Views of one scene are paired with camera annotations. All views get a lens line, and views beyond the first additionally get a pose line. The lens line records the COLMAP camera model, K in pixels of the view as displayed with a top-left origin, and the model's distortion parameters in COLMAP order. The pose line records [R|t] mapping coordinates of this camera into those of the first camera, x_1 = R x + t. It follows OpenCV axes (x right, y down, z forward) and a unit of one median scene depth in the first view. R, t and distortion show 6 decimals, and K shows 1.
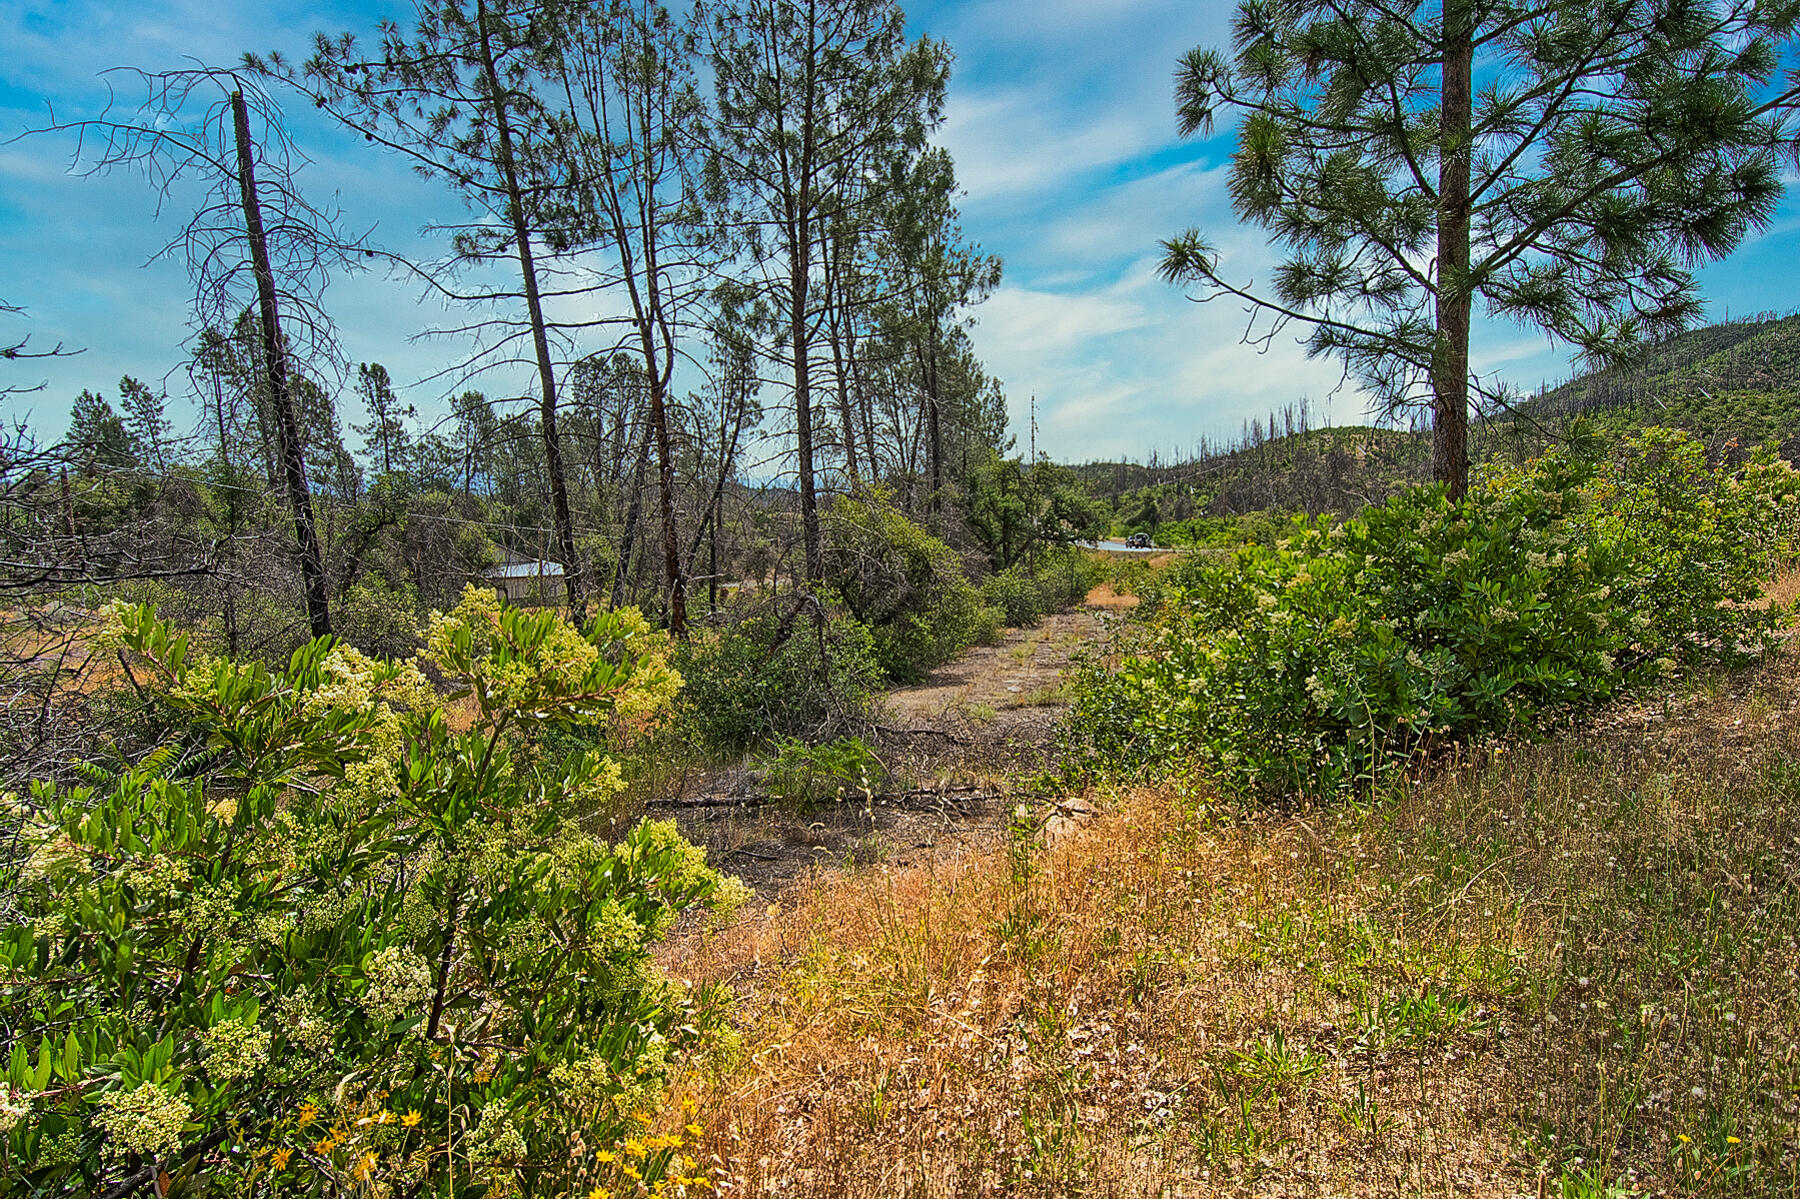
lens RADIAL K [[939.4, 0, 912.0], [0, 939.4, 594.9], [0, 0, 1]] dist [0.052930, -0.056529]
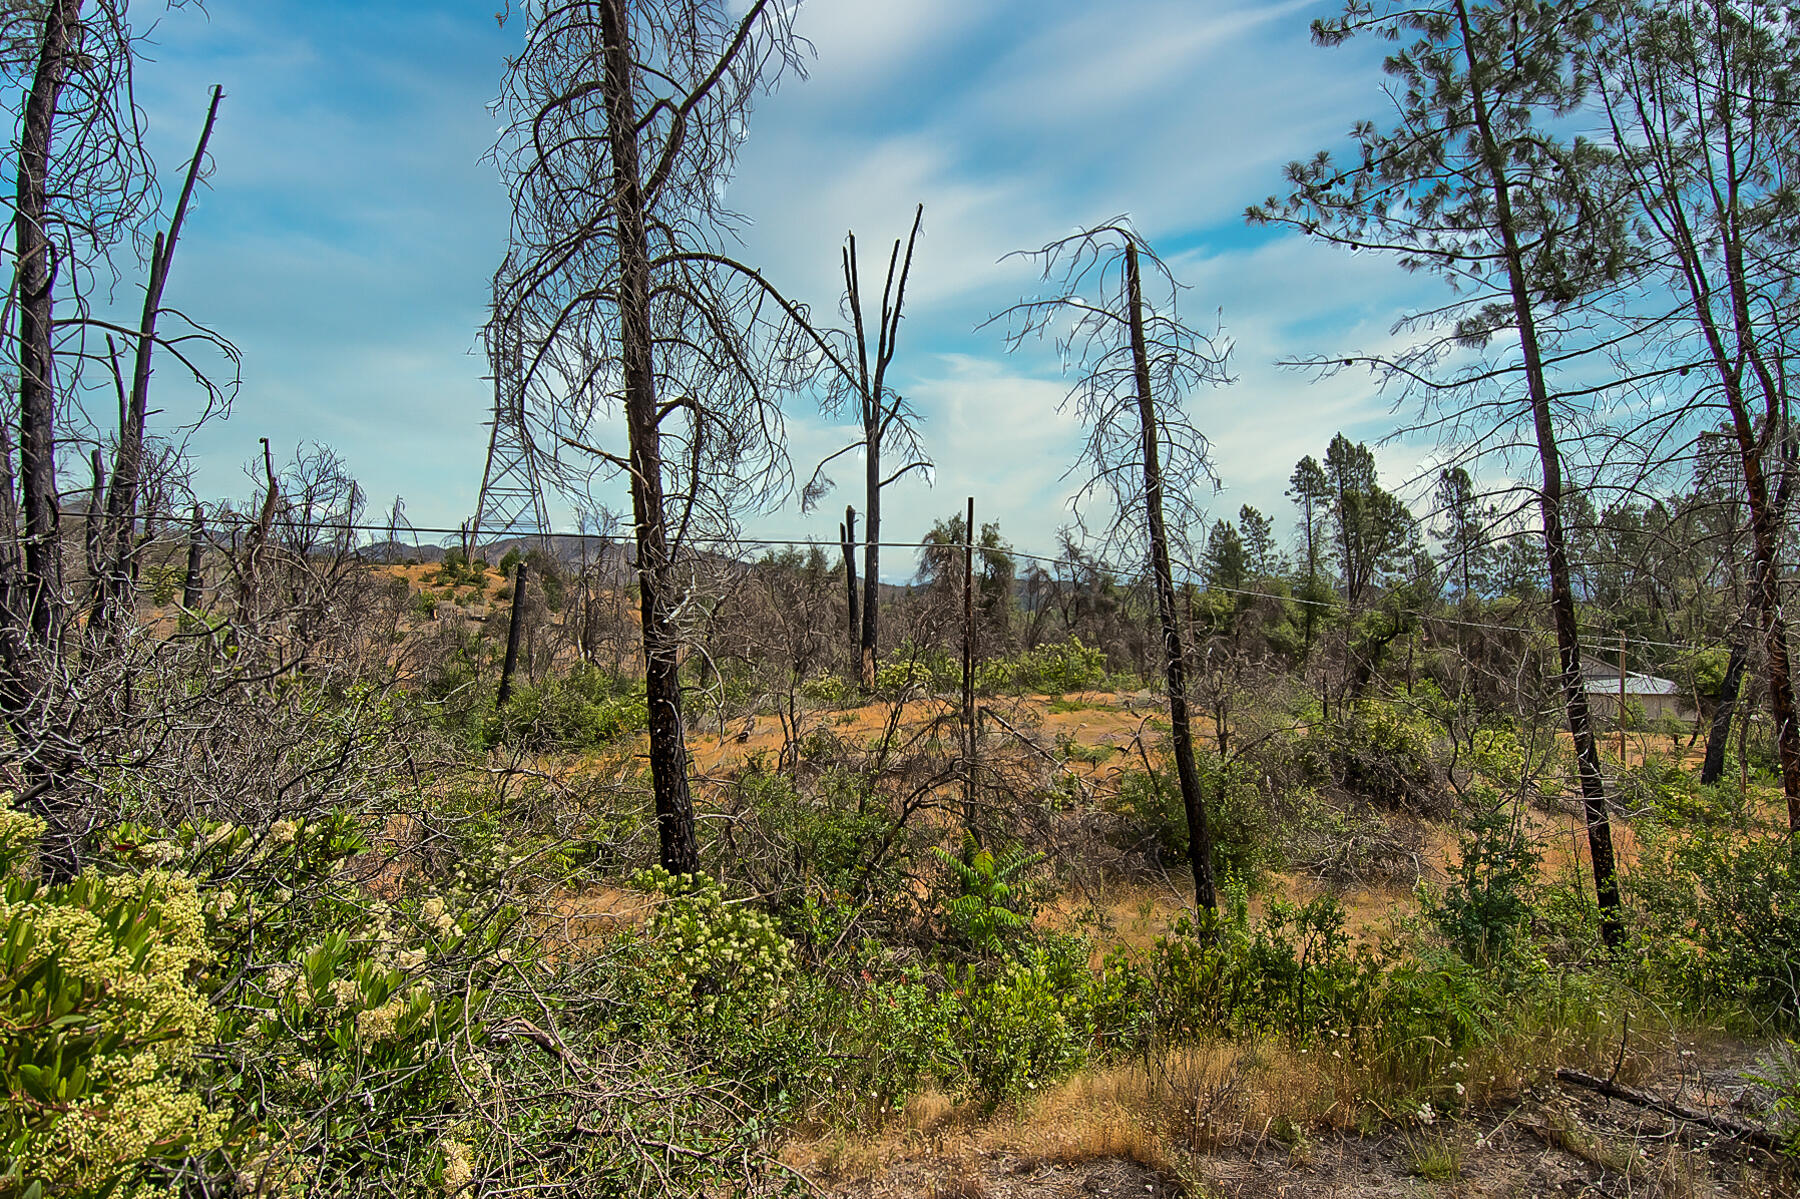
lens RADIAL K [[942.5, 0, 915.3], [0, 942.5, 589.5], [0, 0, 1]] dist [0.053475, -0.057931]
pose [[0.506495, -0.021997, -0.861962, 0.097496], [-0.075998, 0.994645, -0.070040, -0.051244], [0.858887, 0.100982, 0.502111, 0.323903]]
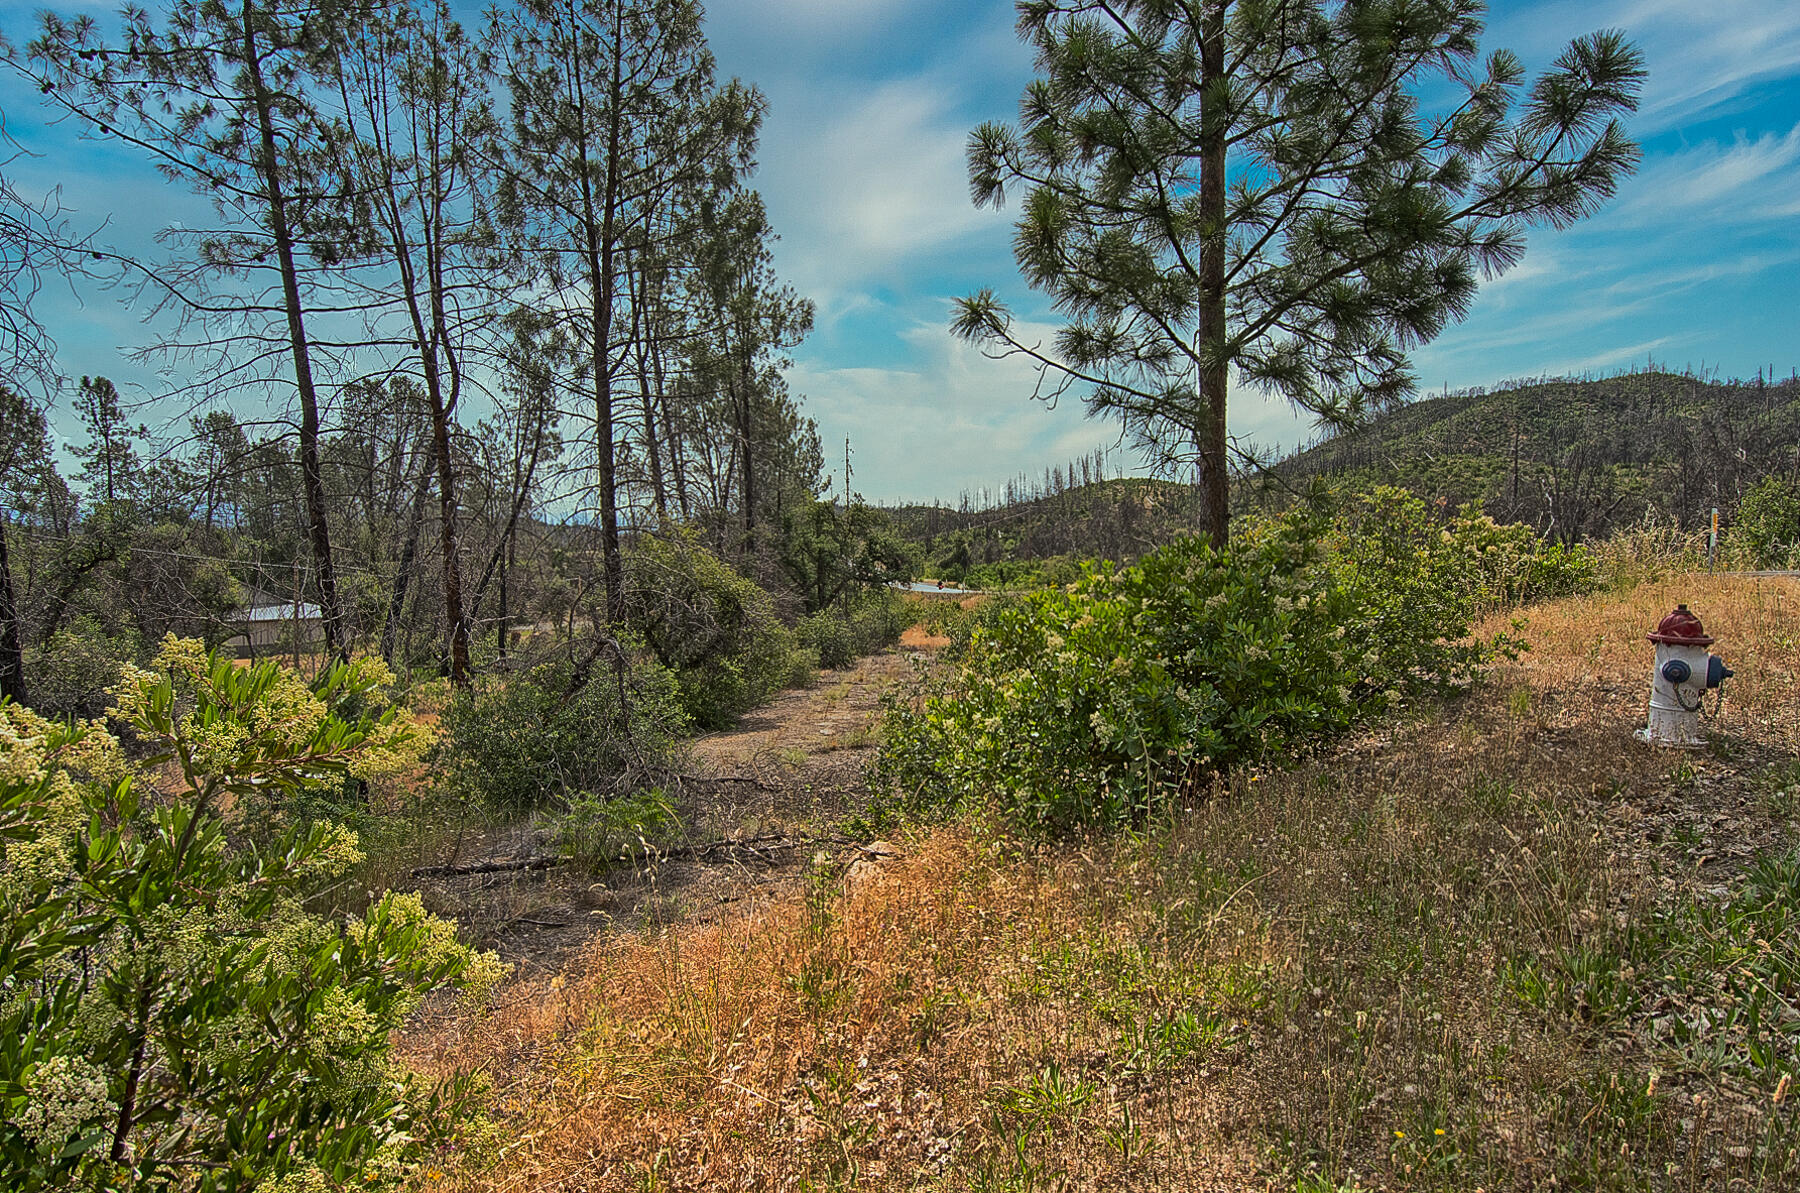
lens RADIAL K [[945.5, 0, 919.2], [0, 945.5, 584.4], [0, 0, 1]] dist [0.052098, -0.056303]
pose [[0.979641, 0.004245, 0.200711, 0.008460], [0.006703, 0.998527, -0.053833, -0.001047], [-0.200644, 0.054082, 0.978170, -0.002577]]
